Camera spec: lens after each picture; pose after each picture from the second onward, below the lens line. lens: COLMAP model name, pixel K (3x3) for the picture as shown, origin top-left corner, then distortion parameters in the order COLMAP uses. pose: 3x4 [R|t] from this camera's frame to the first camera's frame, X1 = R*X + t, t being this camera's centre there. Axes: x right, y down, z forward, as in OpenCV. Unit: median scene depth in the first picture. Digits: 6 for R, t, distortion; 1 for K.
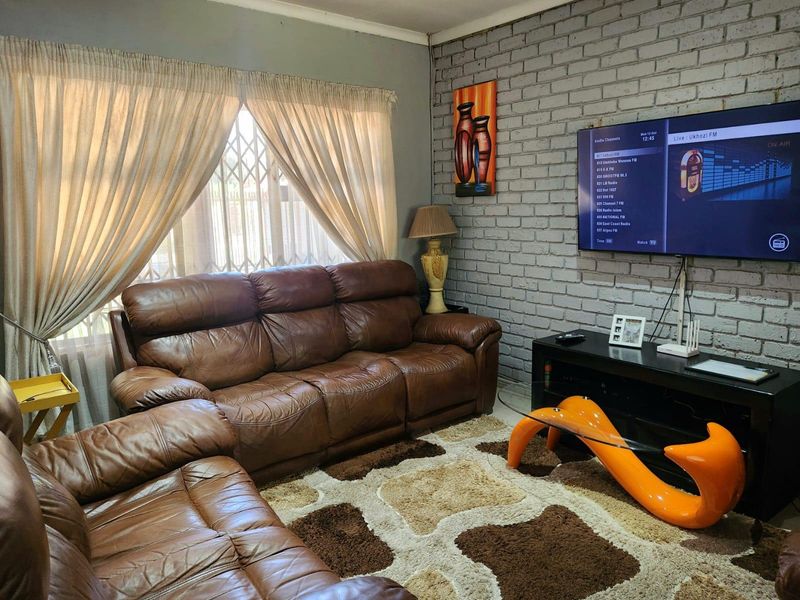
lens RADIAL K [[586.8, 0, 401.5], [0, 586.8, 312.2], [0, 0, 1]] dist [0.093396, -0.091264]
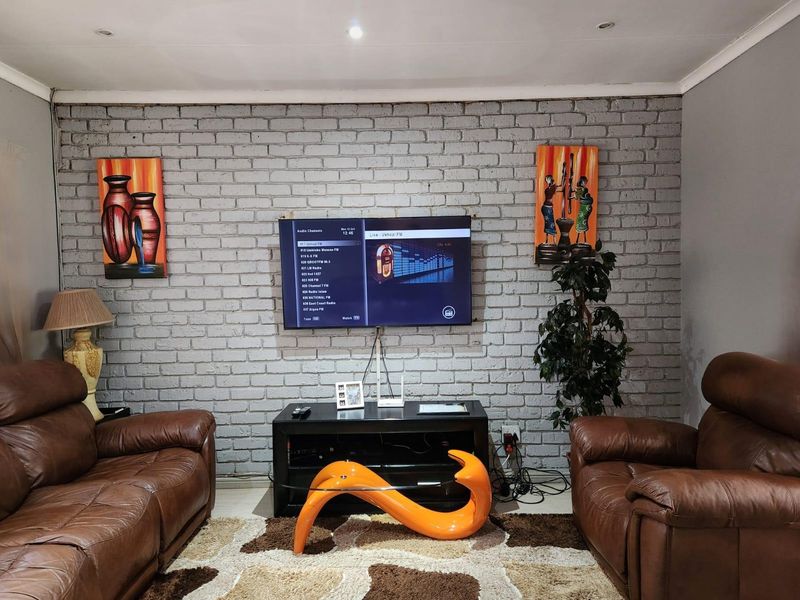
lens RADIAL K [[586.8, 0, 401.5], [0, 586.8, 312.2], [0, 0, 1]] dist [0.093396, -0.091264]
pose [[0.604053, -0.043621, 0.795749, -0.433881], [0.154178, 0.986033, -0.062985, -0.037198], [-0.781888, 0.160733, 0.602342, 0.203469]]
